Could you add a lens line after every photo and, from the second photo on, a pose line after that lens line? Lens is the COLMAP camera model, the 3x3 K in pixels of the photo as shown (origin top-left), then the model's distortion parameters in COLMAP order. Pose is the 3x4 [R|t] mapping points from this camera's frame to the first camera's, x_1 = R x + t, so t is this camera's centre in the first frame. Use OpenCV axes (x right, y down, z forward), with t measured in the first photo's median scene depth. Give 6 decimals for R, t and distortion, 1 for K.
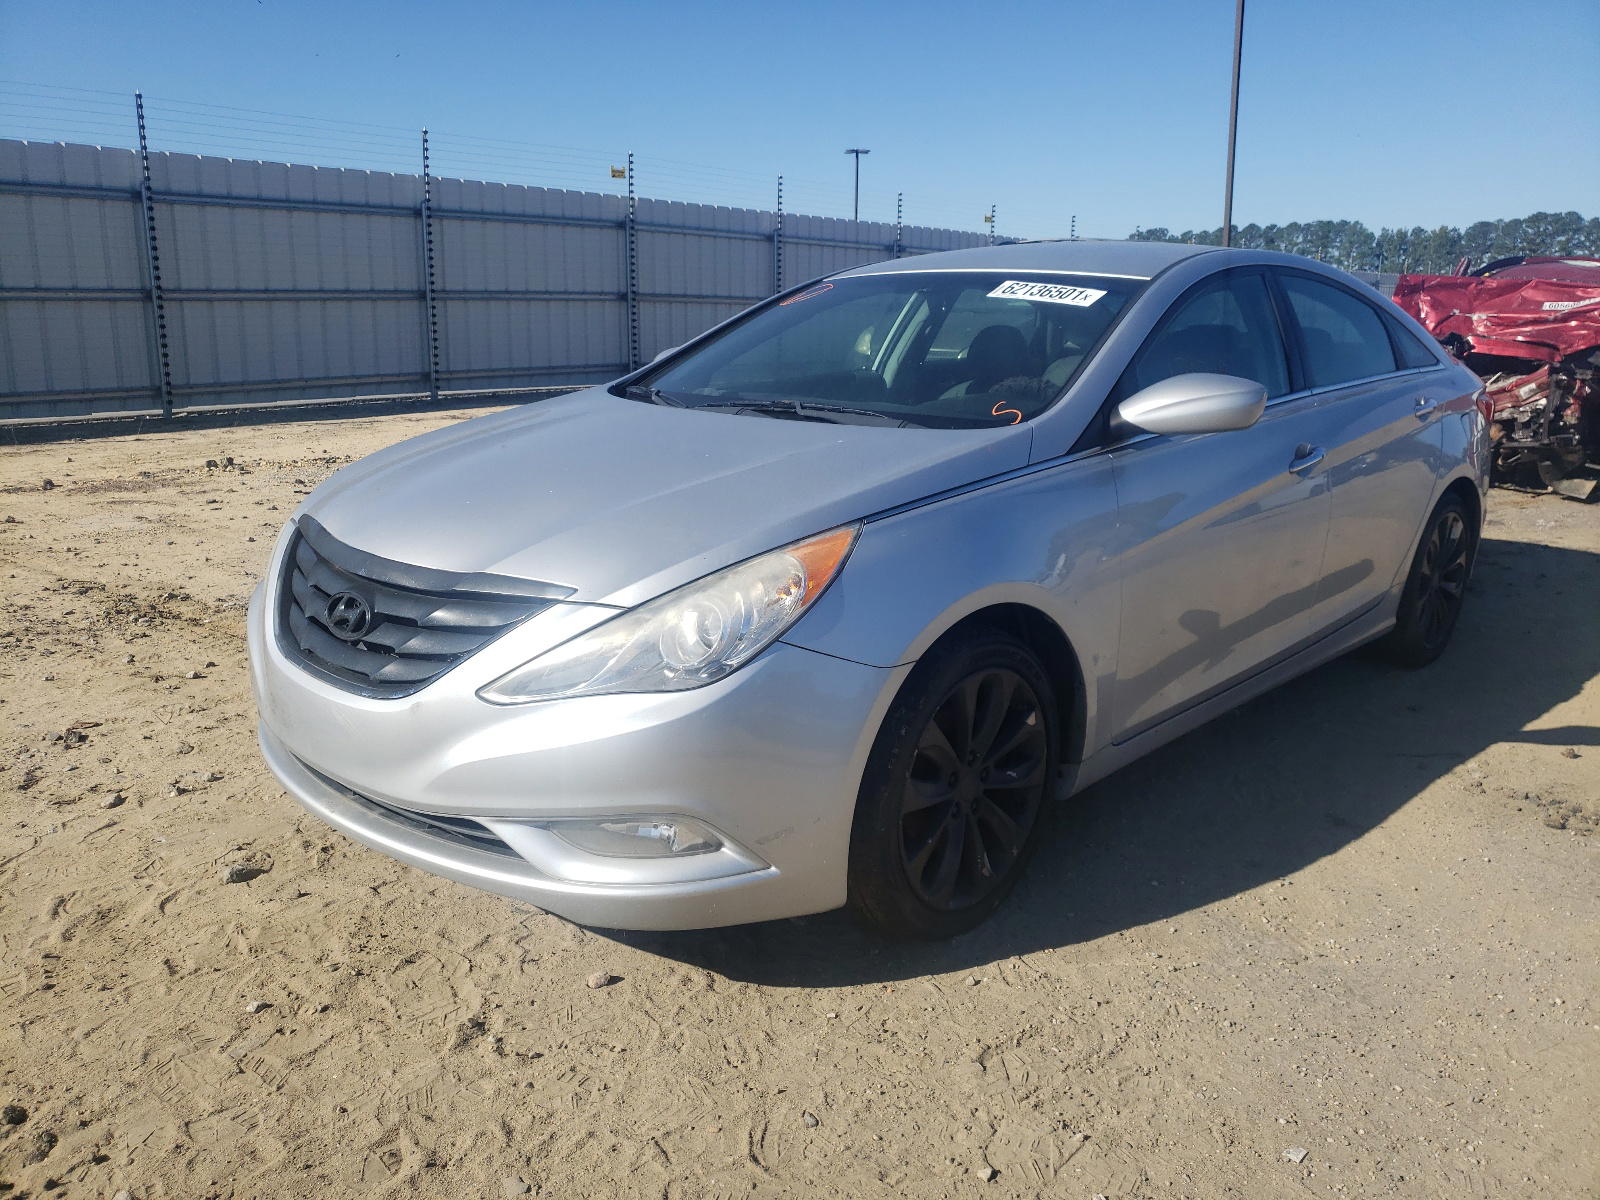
lens RADIAL K [[1238.6, 0, 802.7], [0, 1238.6, 605.9], [0, 0, 1]] dist [0.035985, 0.006064]
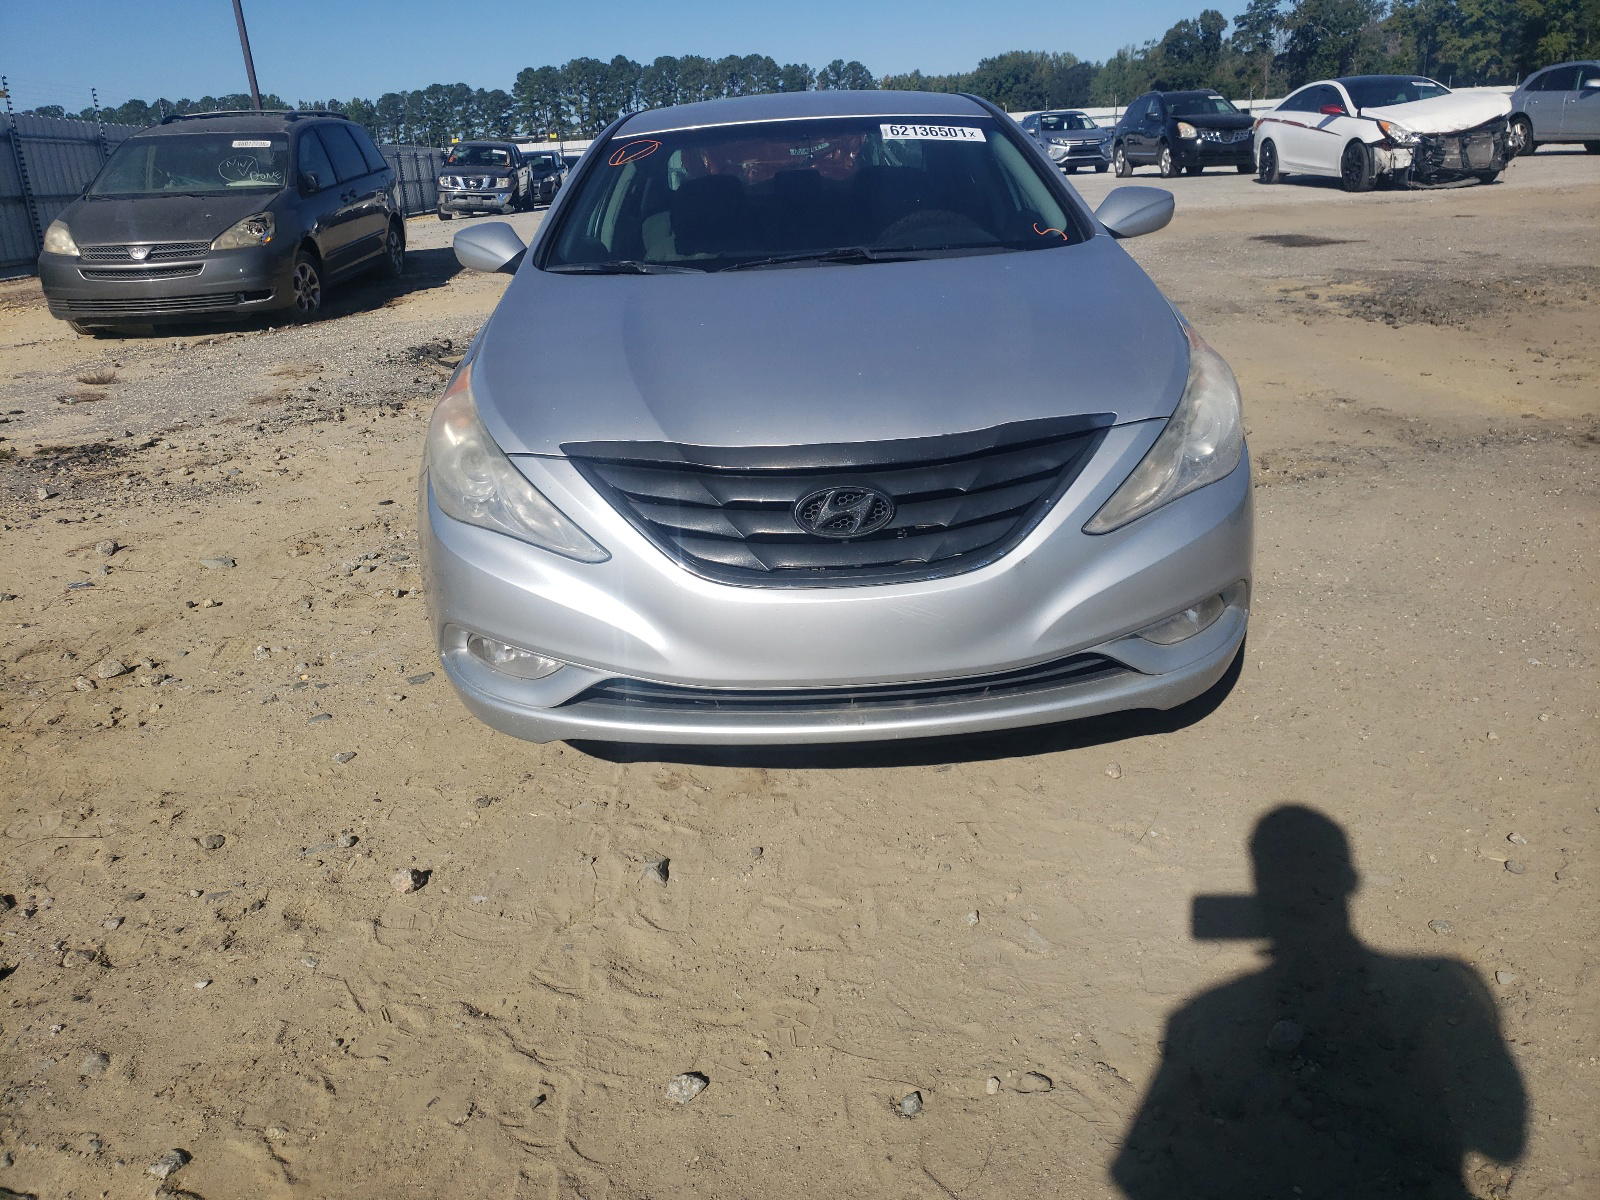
lens RADIAL K [[1238.6, 0, 795.5], [0, 1238.6, 593.0], [0, 0, 1]] dist [0.035985, 0.006064]
pose [[0.719295, -0.286478, 0.632886, -0.909400], [0.235057, 0.957644, 0.166331, -0.088002], [-0.653730, 0.029123, 0.756167, 0.315821]]
